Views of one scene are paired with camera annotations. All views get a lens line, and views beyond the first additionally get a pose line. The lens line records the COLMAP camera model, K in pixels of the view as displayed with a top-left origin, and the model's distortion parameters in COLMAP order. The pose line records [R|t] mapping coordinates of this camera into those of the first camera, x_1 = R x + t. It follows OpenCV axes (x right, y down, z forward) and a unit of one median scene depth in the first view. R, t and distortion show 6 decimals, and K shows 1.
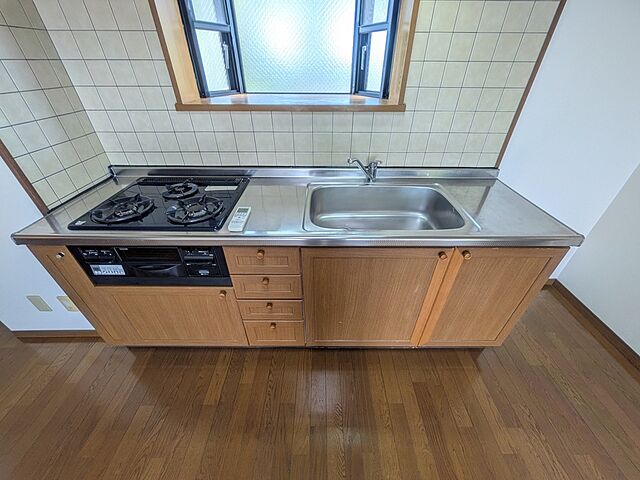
lens RADIAL K [[253.2, 0, 323.5], [0, 253.2, 238.3], [0, 0, 1]] dist [0.002586, 0.000039]
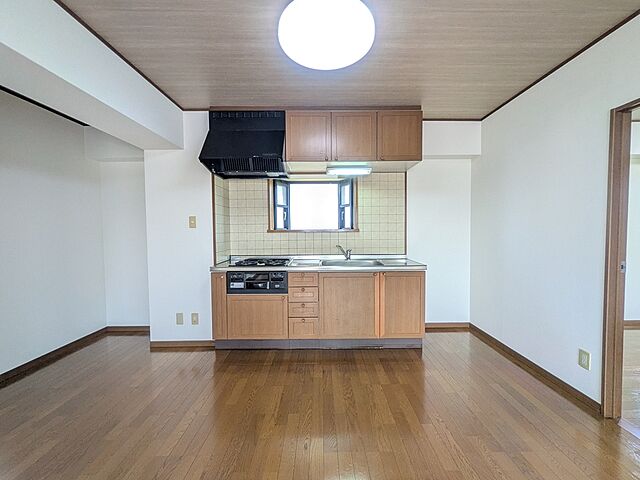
lens RADIAL K [[253.2, 0, 320.3], [0, 253.2, 238.8], [0, 0, 1]] dist [0.002586, 0.000039]
pose [[0.999904, -0.012647, -0.005671, -0.040327], [0.007535, 0.839422, -0.543427, 0.828007], [0.011634, 0.543332, 0.839437, -0.954958]]
